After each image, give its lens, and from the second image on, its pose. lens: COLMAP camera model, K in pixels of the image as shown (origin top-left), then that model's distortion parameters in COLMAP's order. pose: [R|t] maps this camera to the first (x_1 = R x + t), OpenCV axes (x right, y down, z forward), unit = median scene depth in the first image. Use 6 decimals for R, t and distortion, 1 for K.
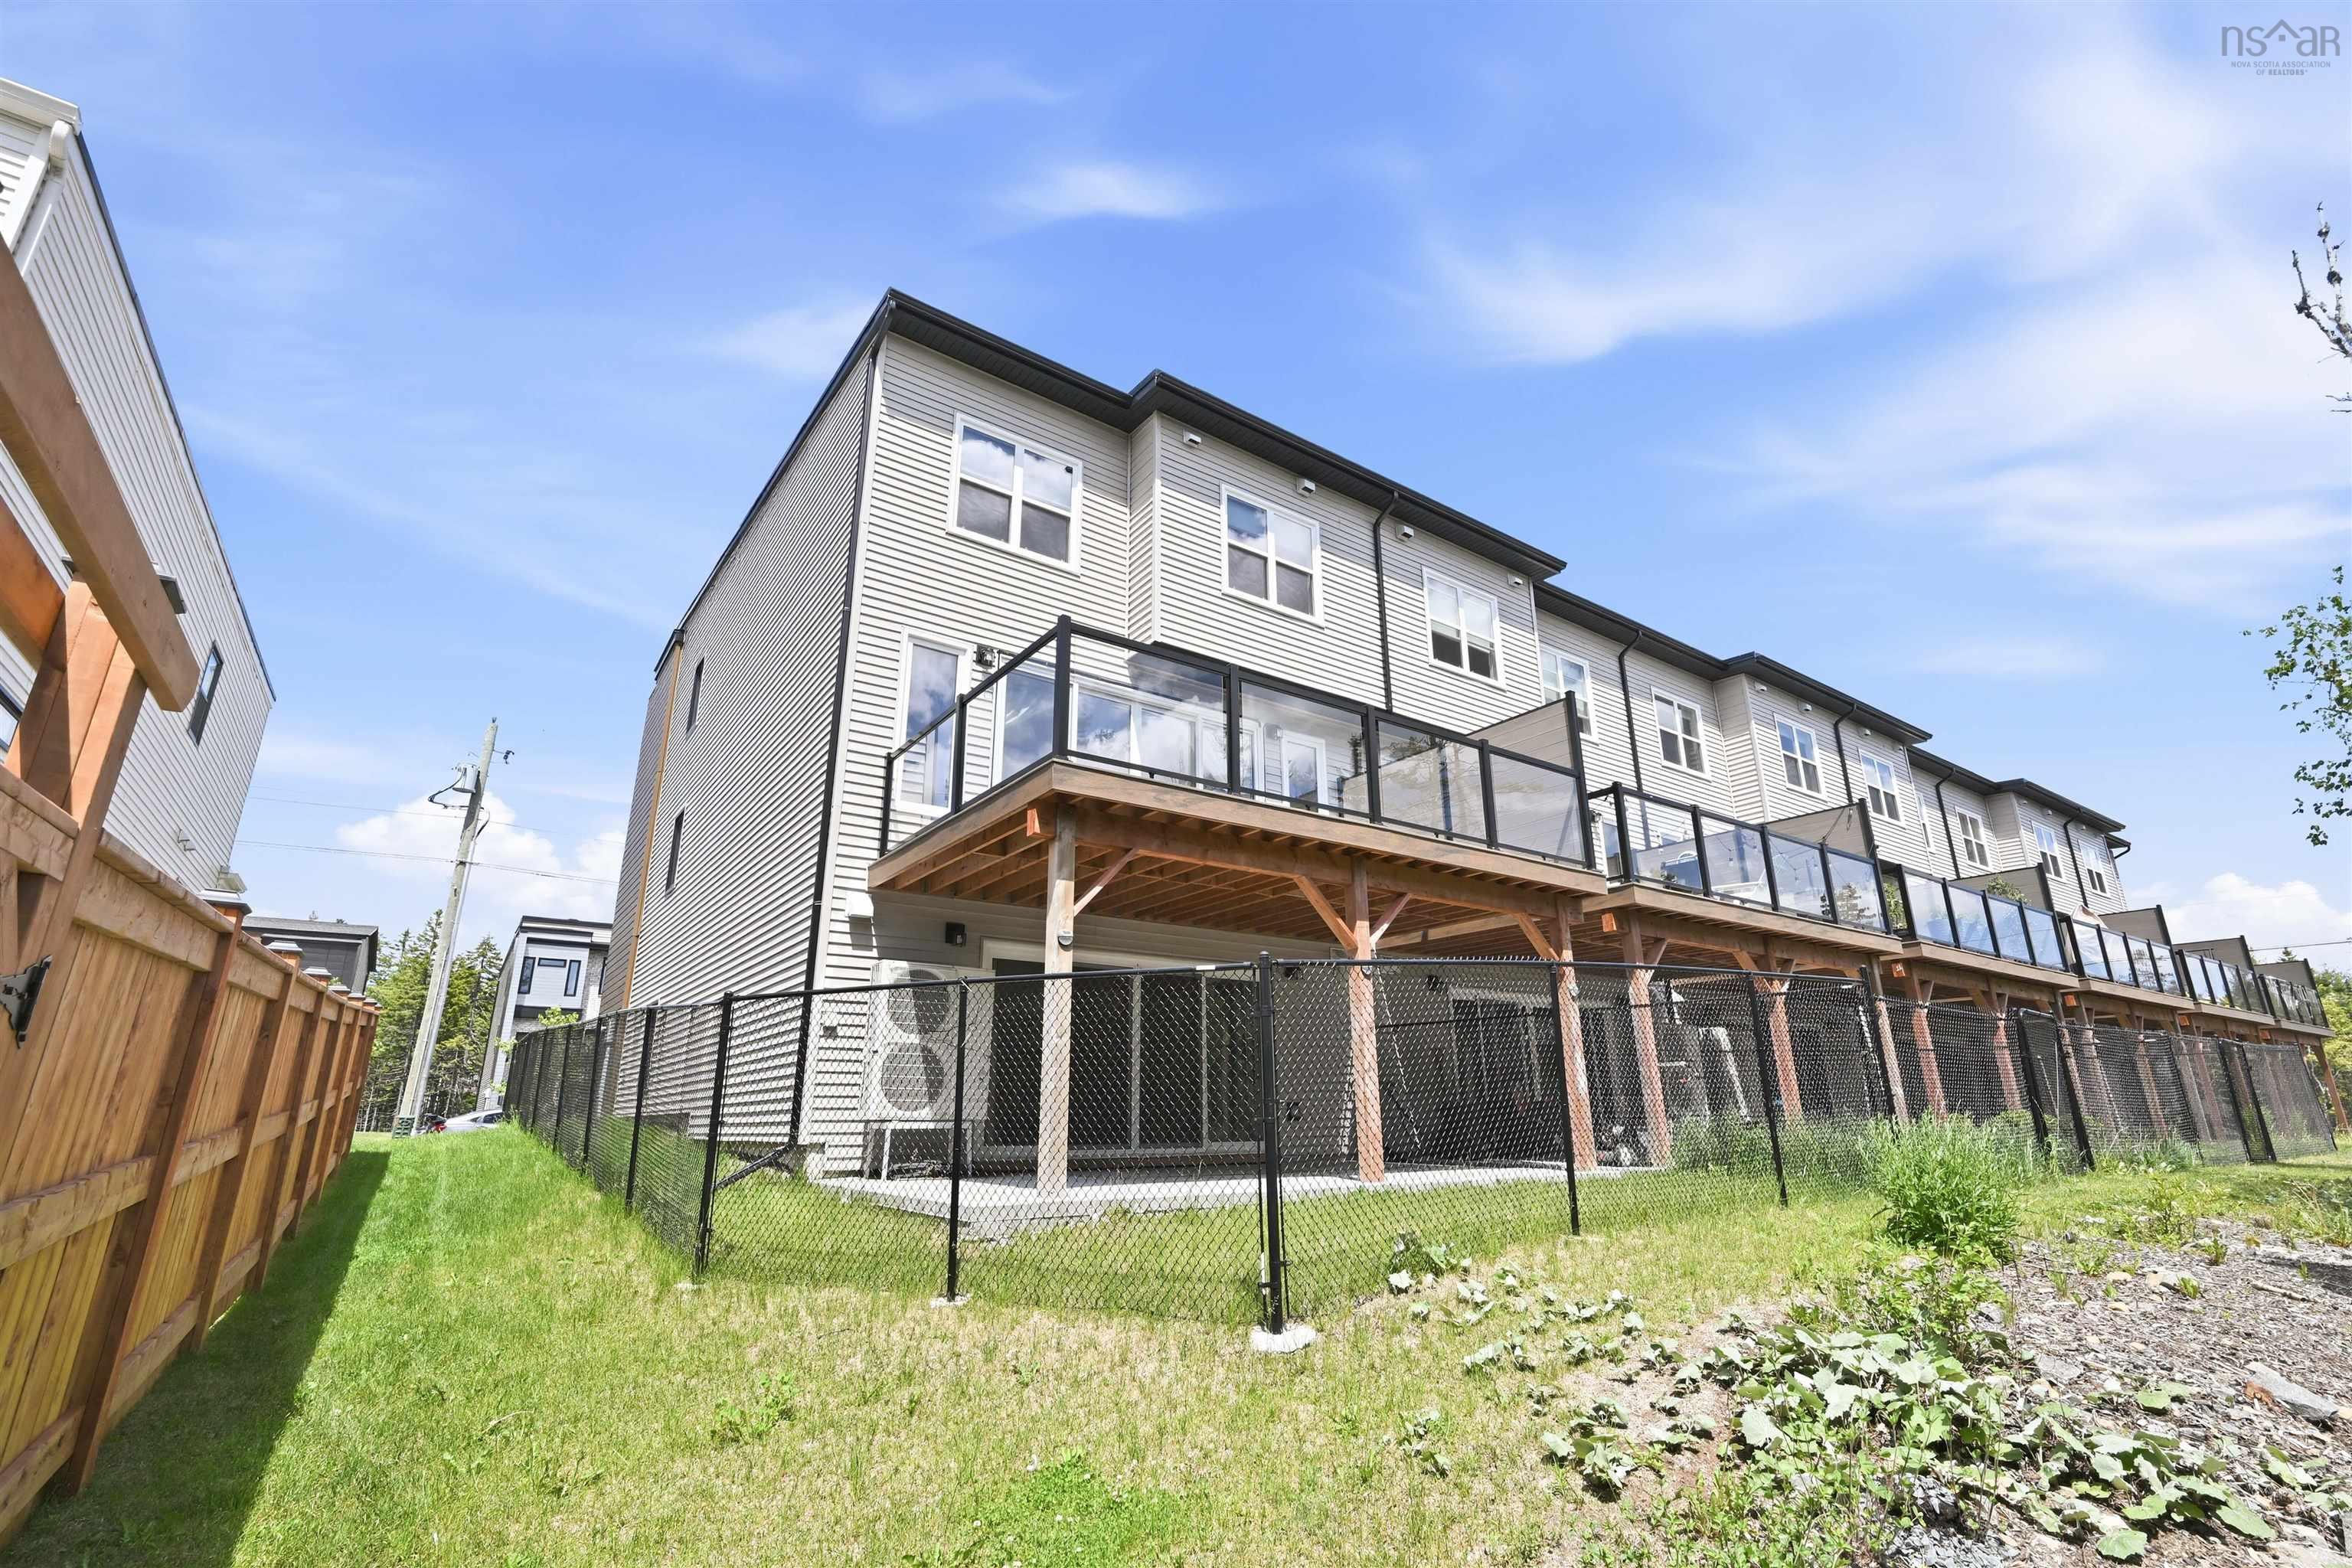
lens RADIAL K [[1055.2, 0, 1178.4], [0, 1055.2, 780.6], [0, 0, 1]] dist [0.000074, 0.000001]
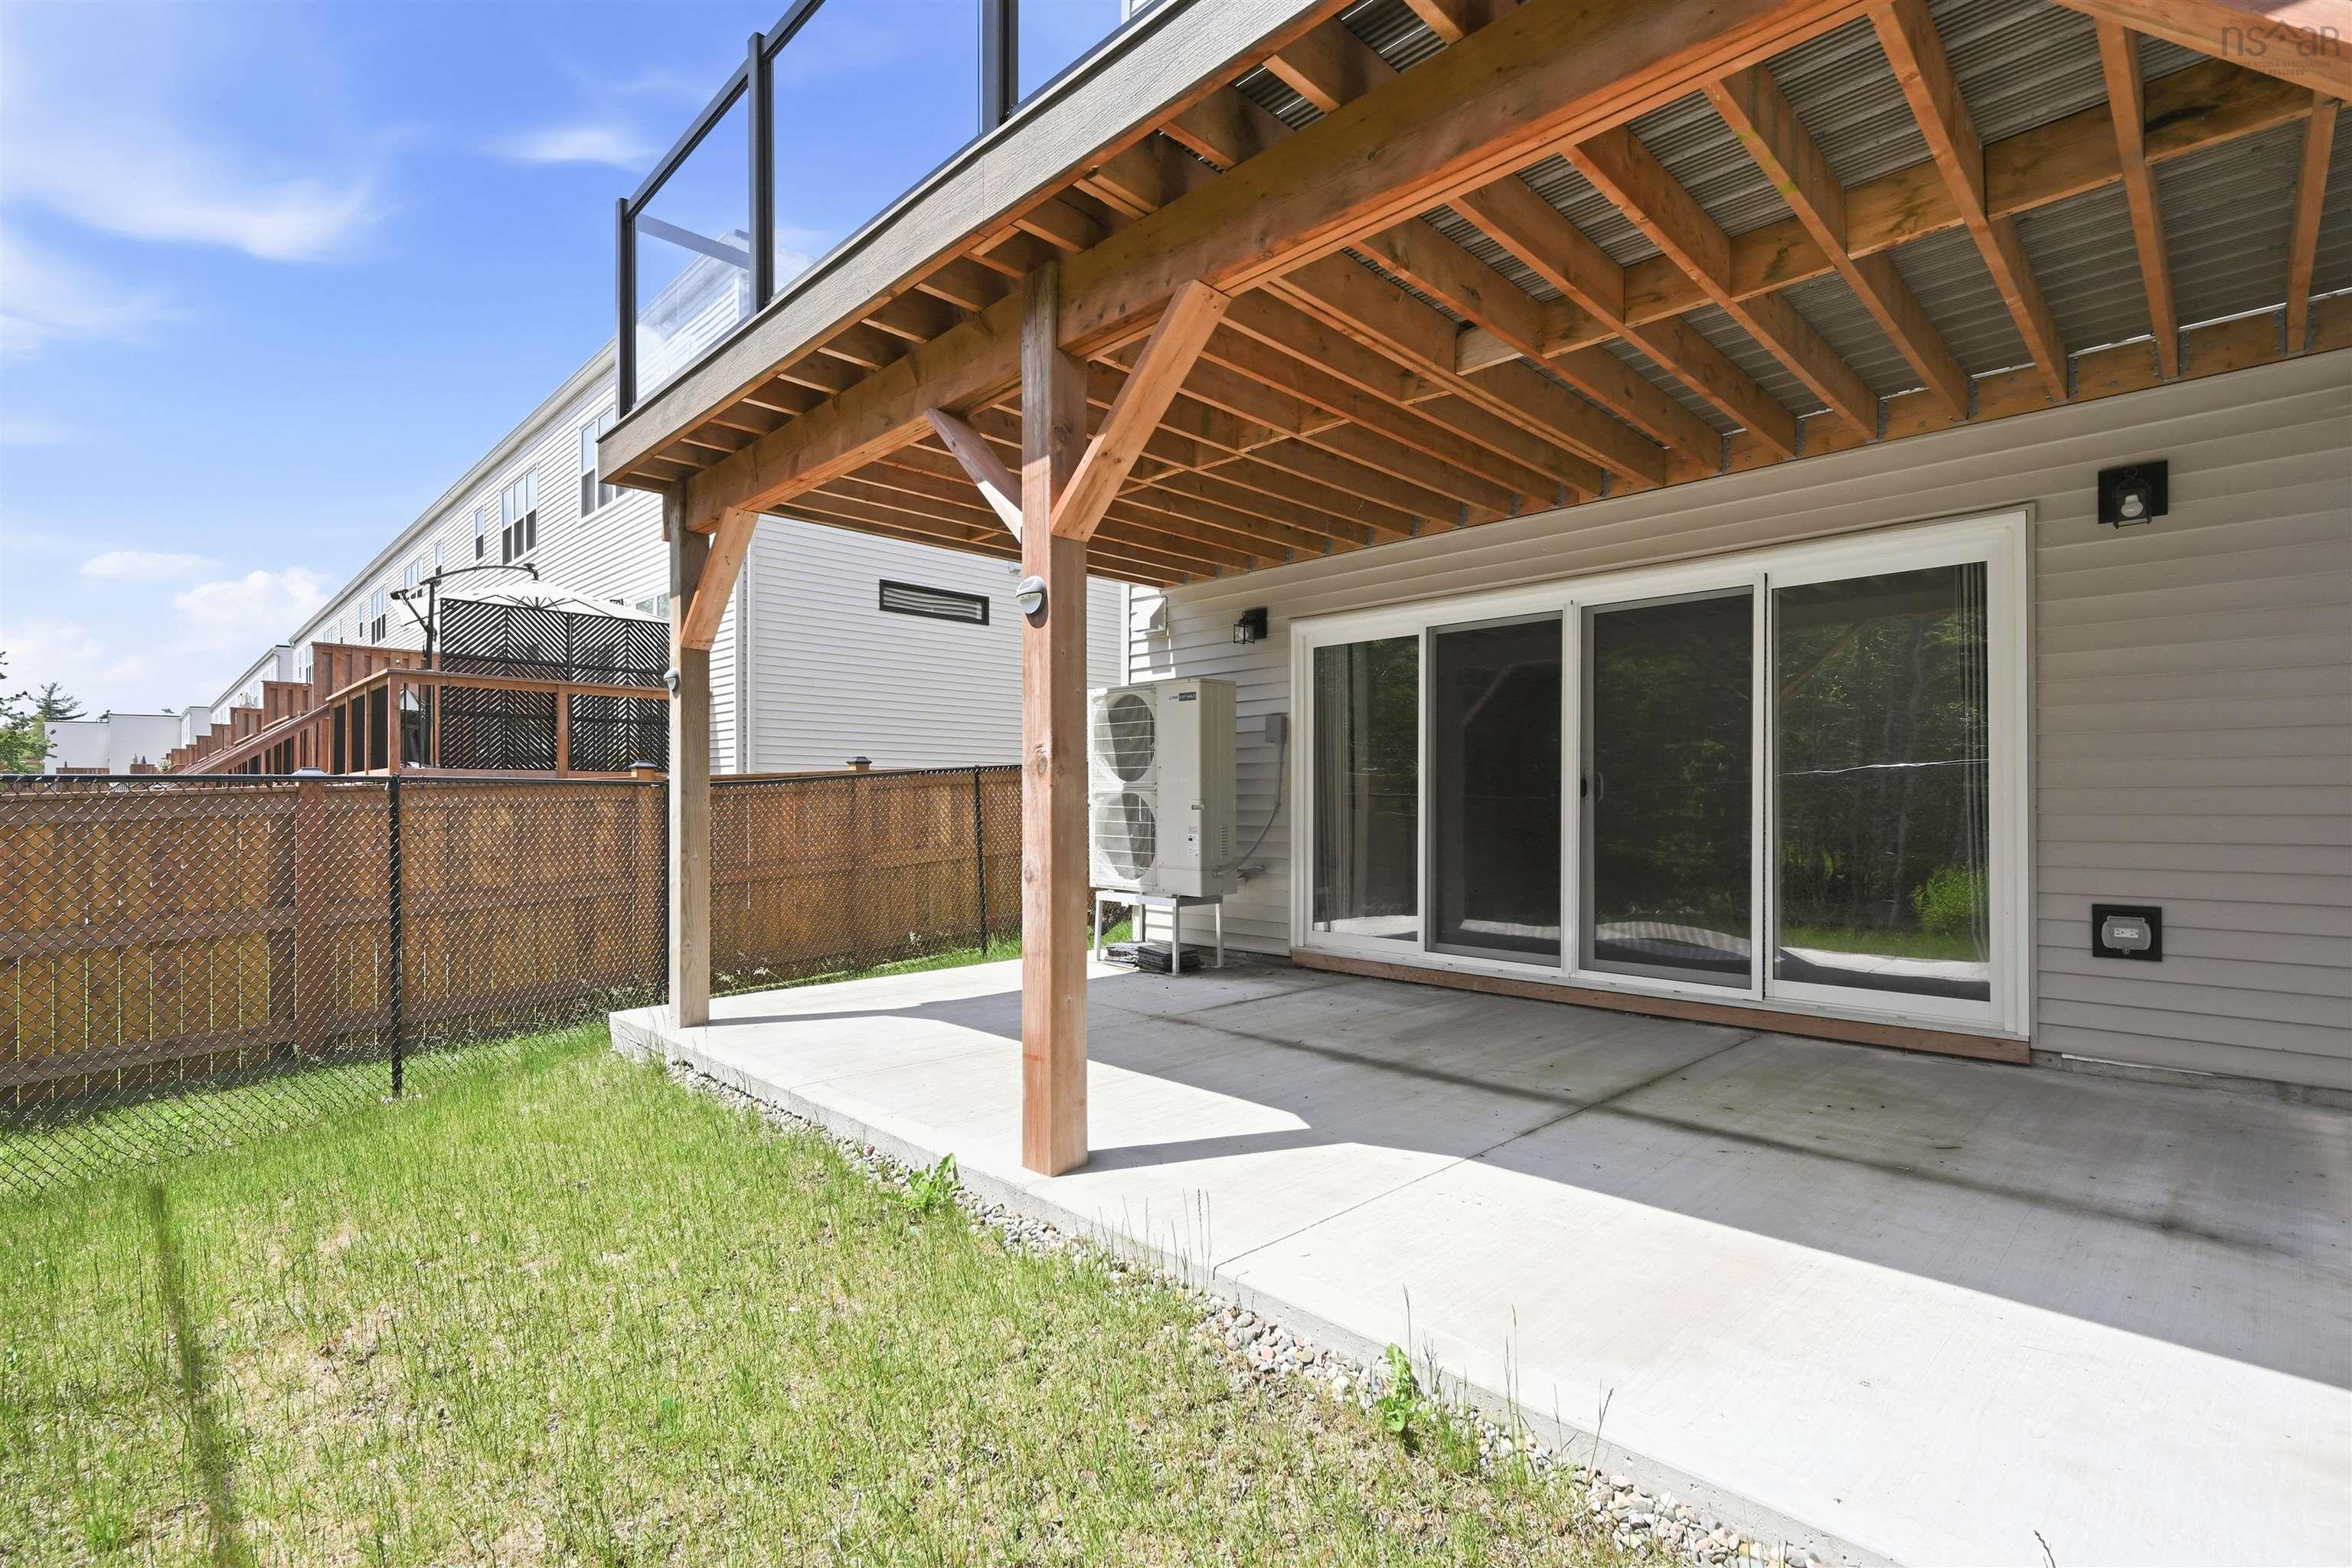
lens RADIAL K [[1055.2, 0, 1177.2], [0, 1055.2, 795.8], [0, 0, 1]] dist [0.000074, 0.000001]
pose [[0.177665, -0.004289, -0.984082, 0.467674], [0.298009, 0.953271, 0.049648, 0.211492], [0.937884, -0.302085, 0.170641, 0.846507]]
